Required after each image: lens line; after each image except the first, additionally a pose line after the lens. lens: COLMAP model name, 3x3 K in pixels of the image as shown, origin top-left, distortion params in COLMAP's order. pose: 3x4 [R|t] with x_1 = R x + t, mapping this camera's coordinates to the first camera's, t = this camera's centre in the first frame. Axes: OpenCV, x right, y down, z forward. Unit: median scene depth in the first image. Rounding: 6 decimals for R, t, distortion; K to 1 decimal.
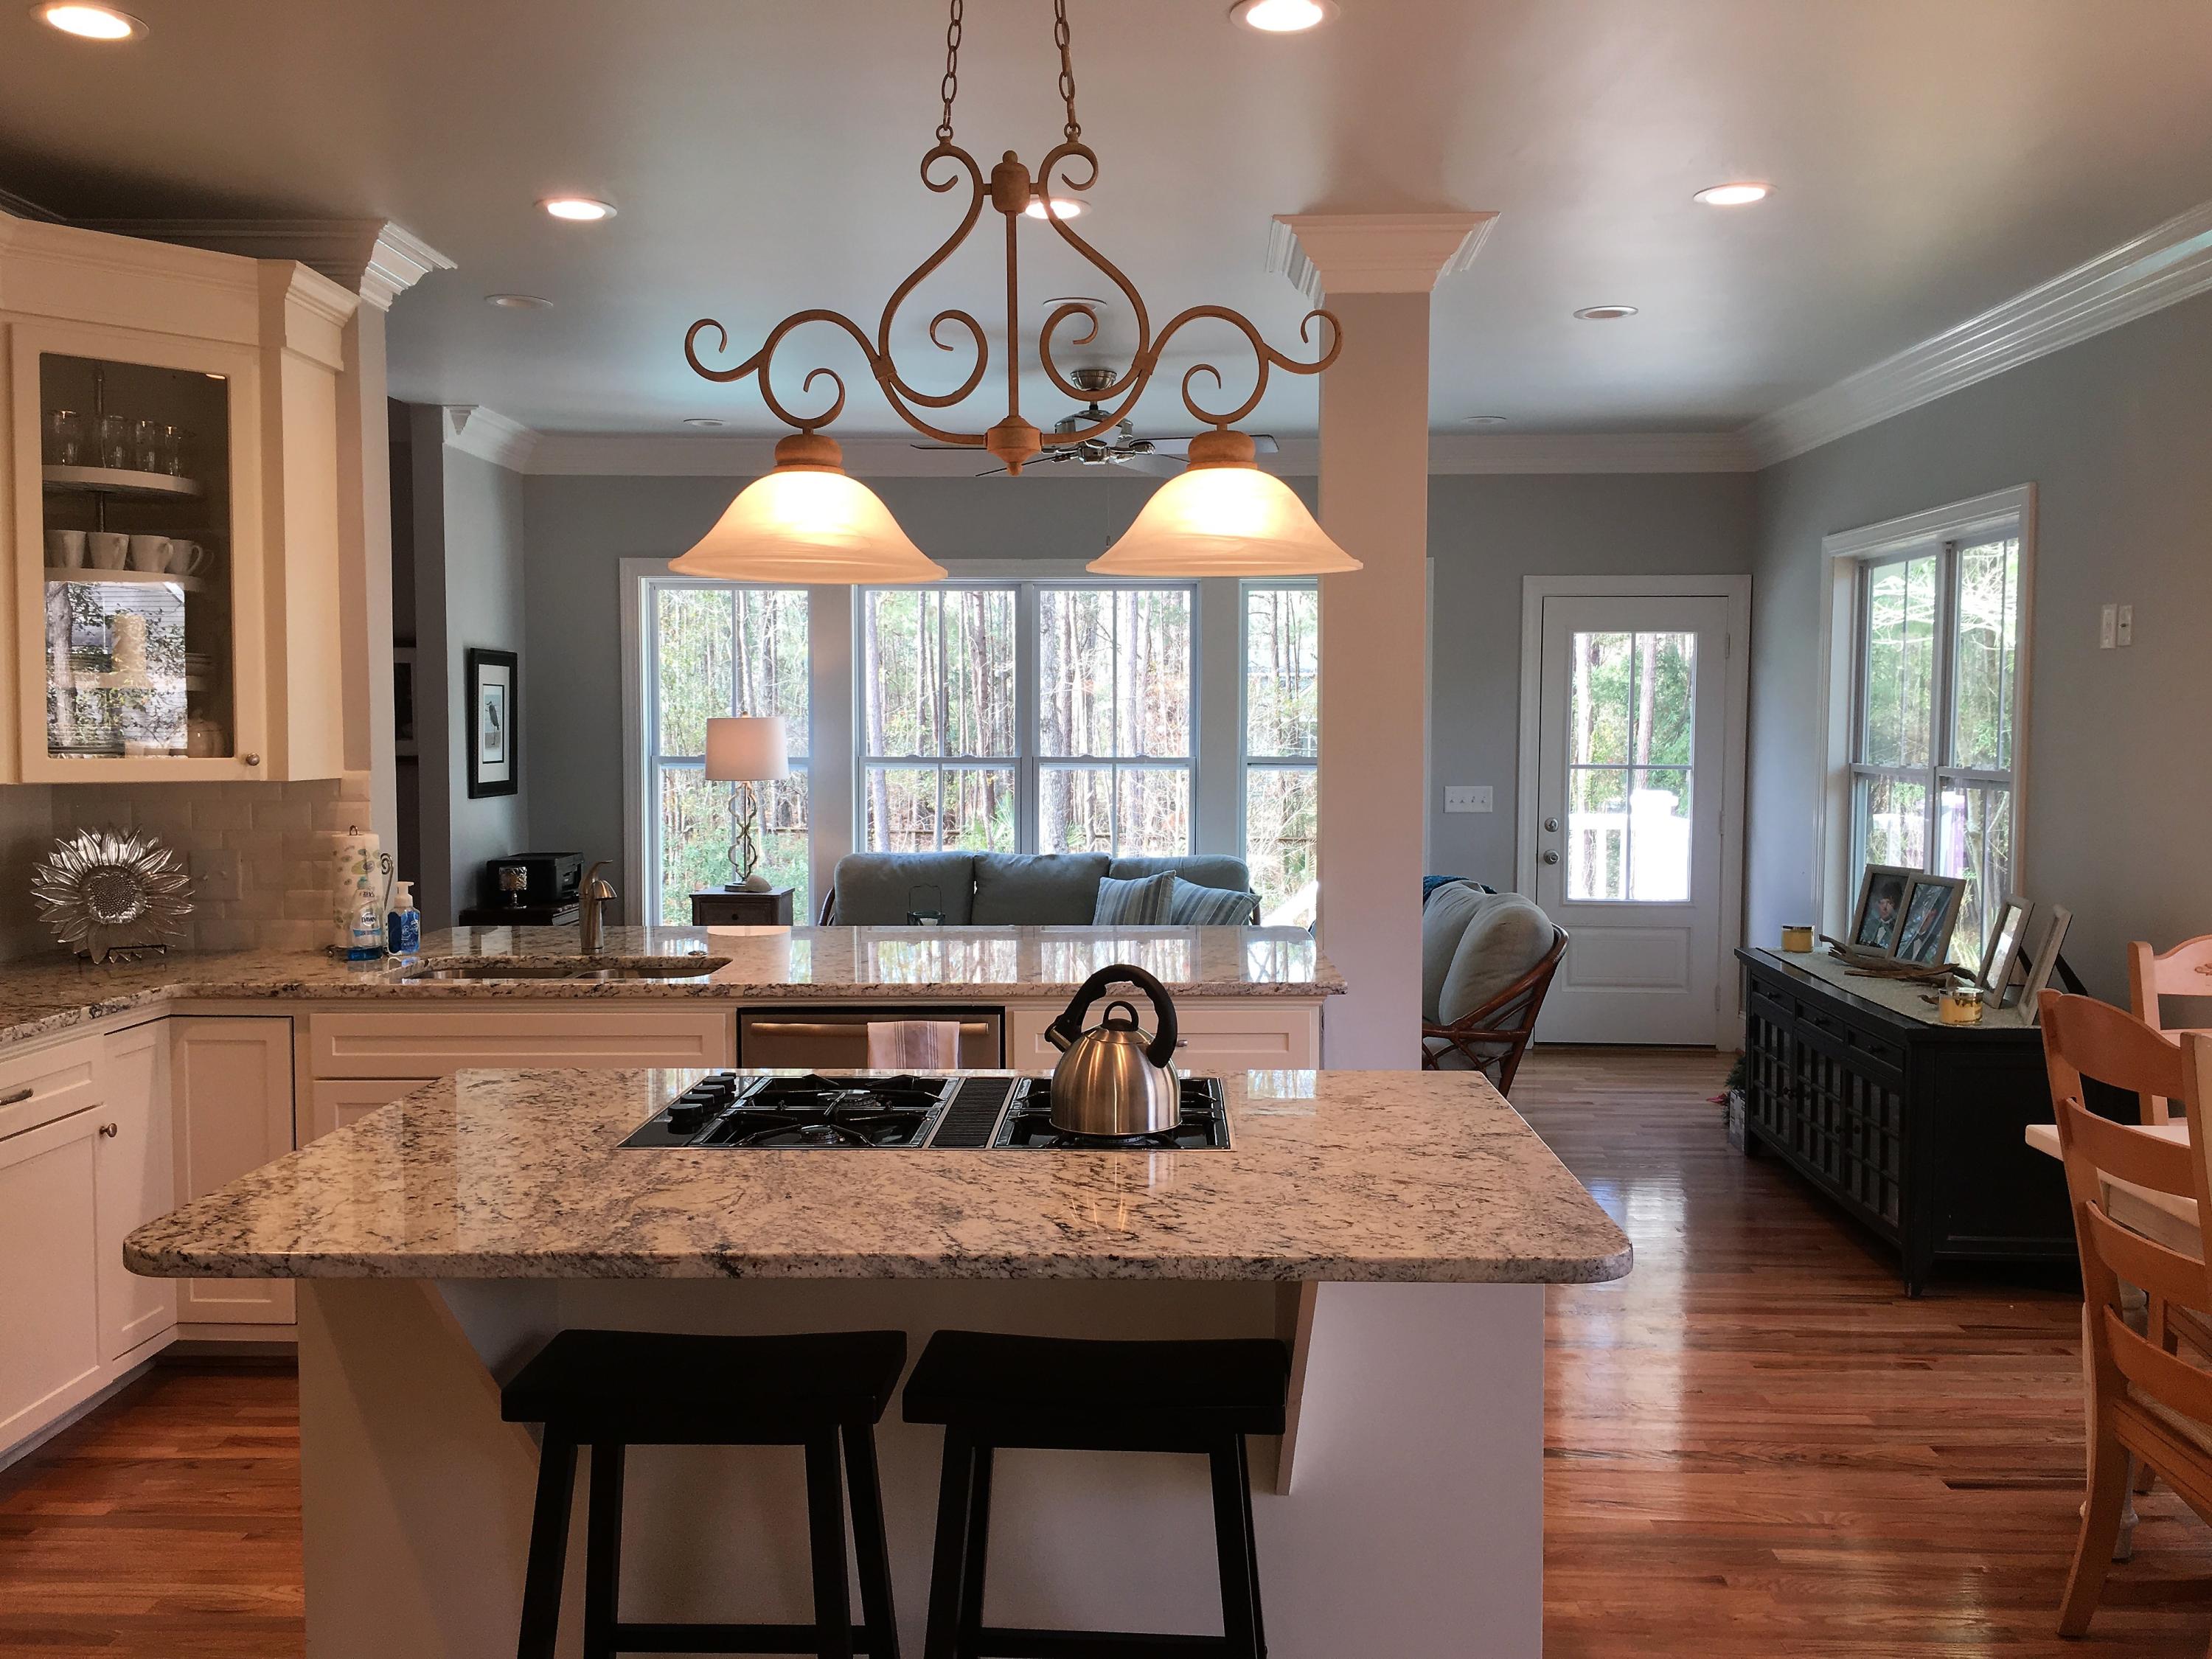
lens RADIAL K [[1910.5, 0, 1106.0], [0, 1910.5, 829.5], [0, 0, 1]] dist [0.046645, 0.003118]
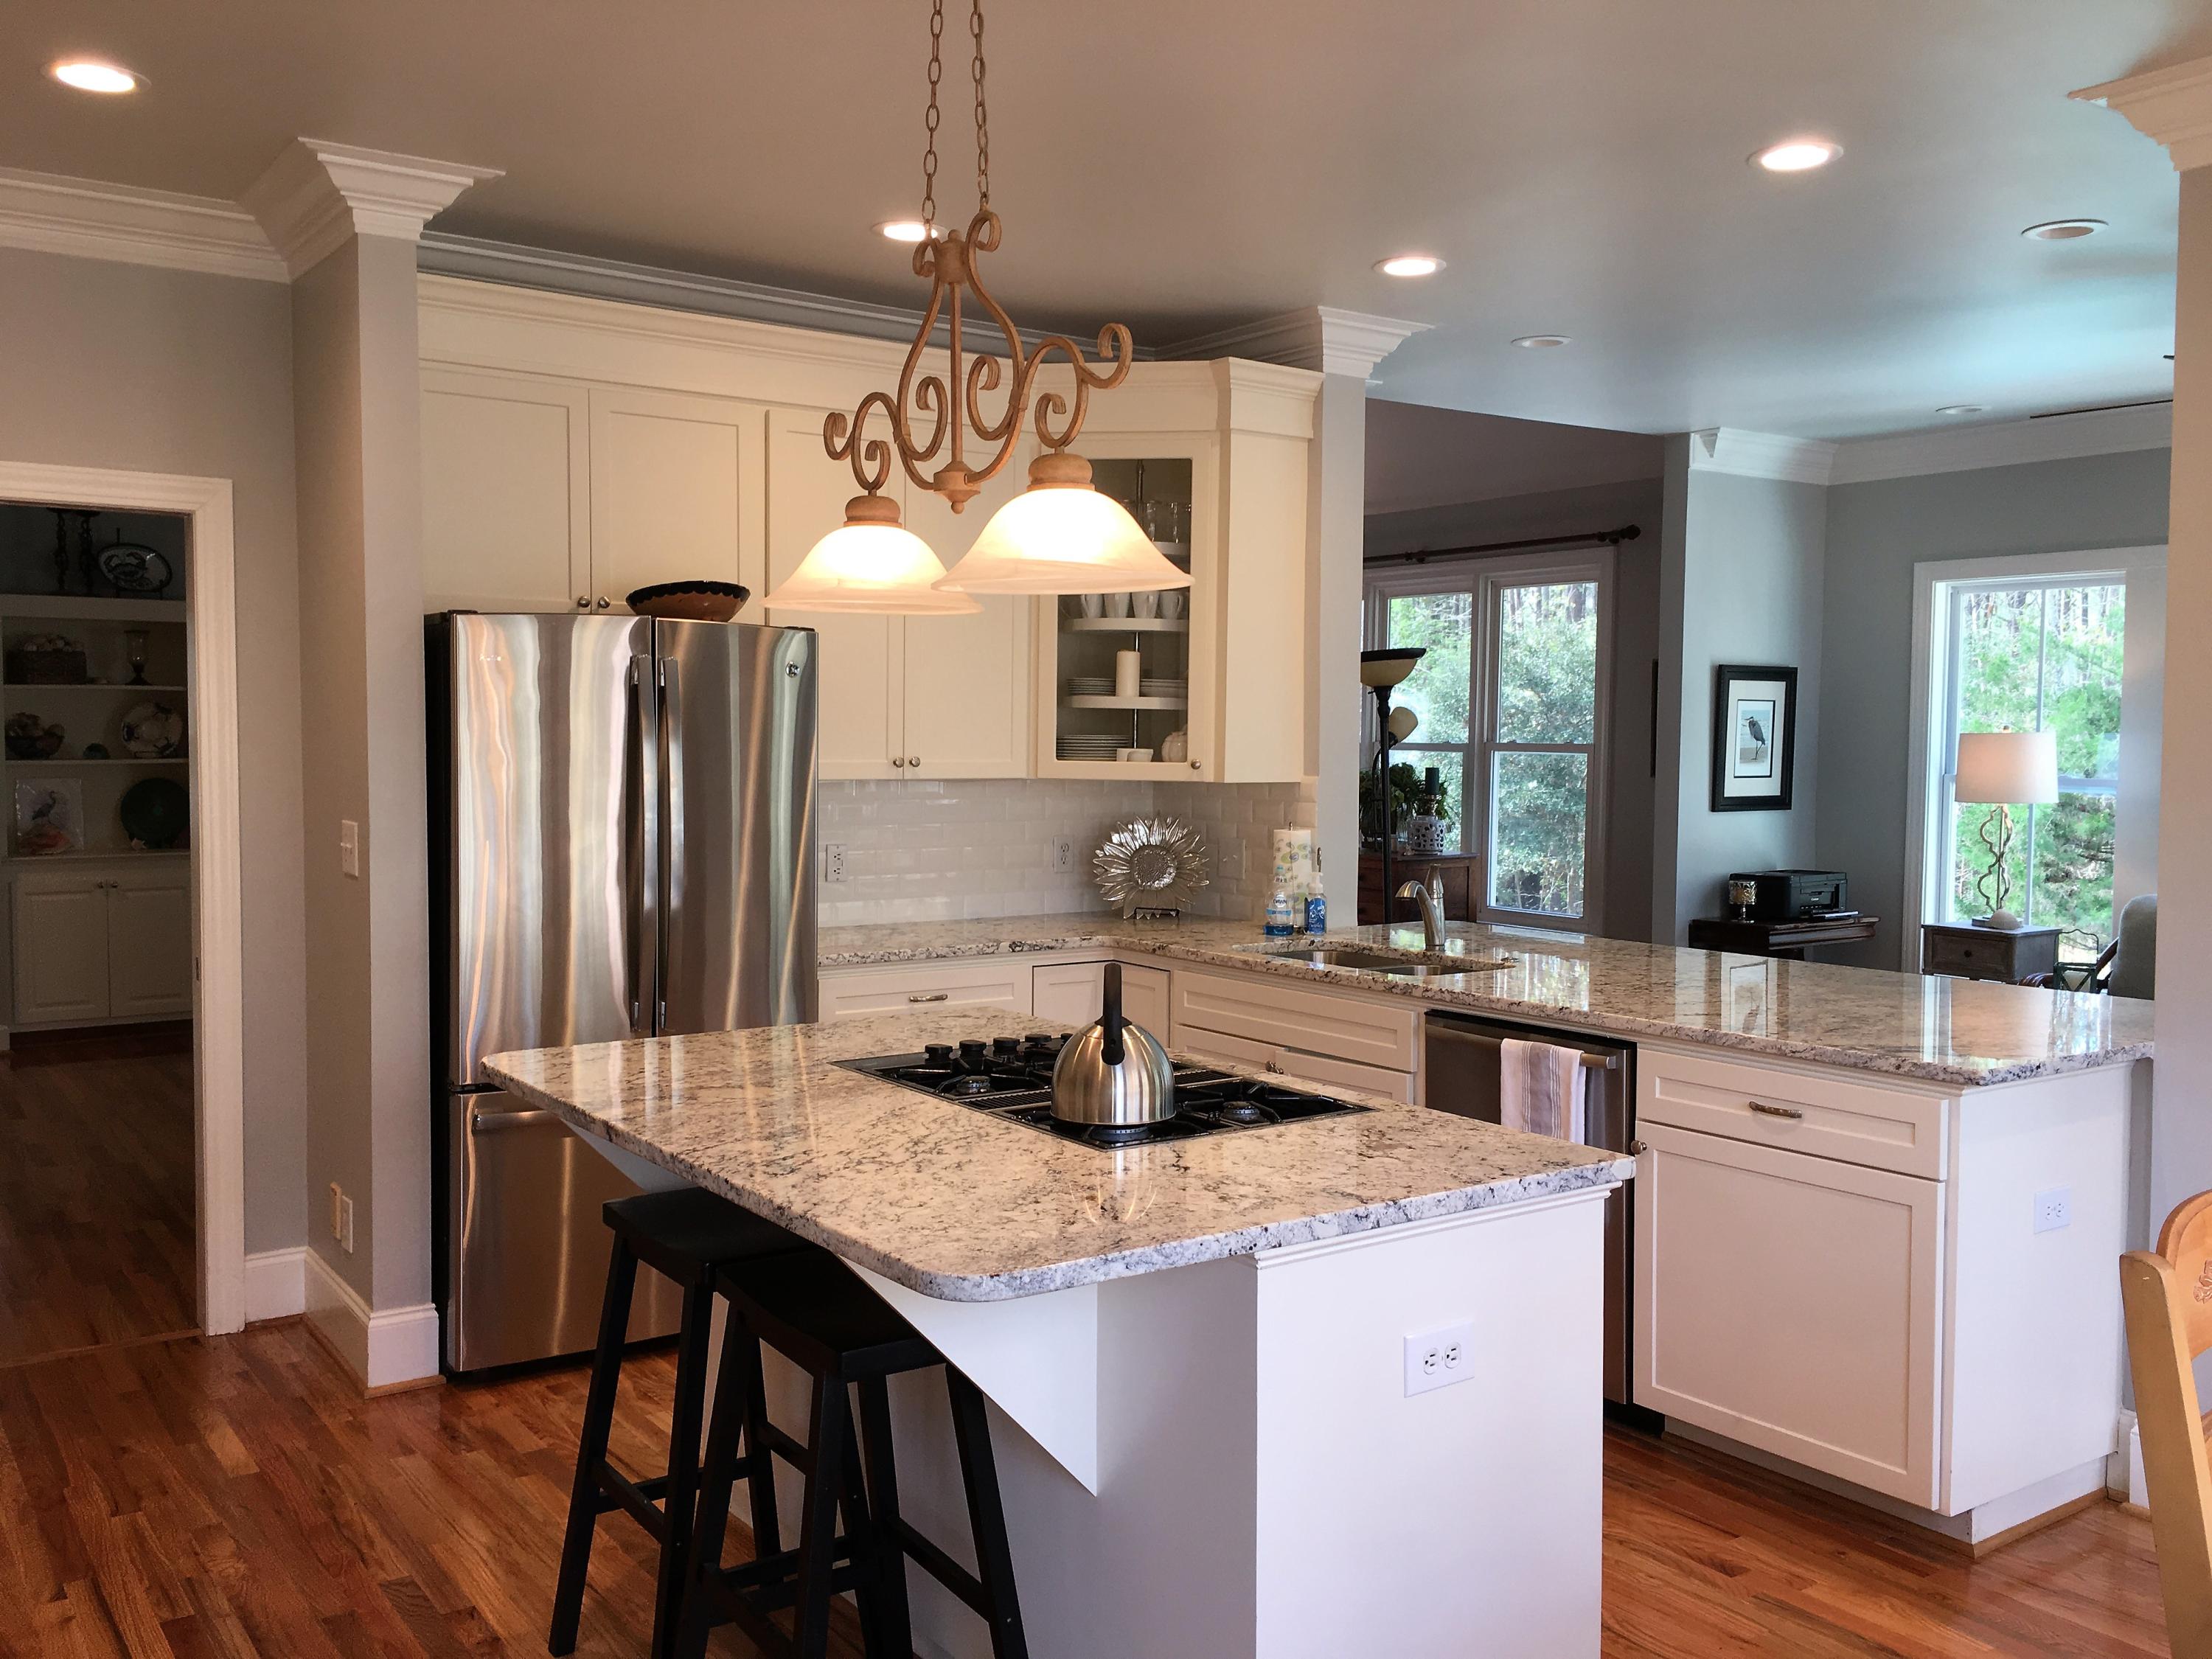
lens RADIAL K [[1896.6, 0, 1106.0], [0, 1896.6, 829.5], [0, 0, 1]] dist [0.092939, -0.003593]
pose [[0.609321, 0.047026, -0.791528, 0.487209], [-0.053701, 0.998395, 0.017977, -0.013071], [0.791103, 0.031552, 0.610868, 0.206781]]
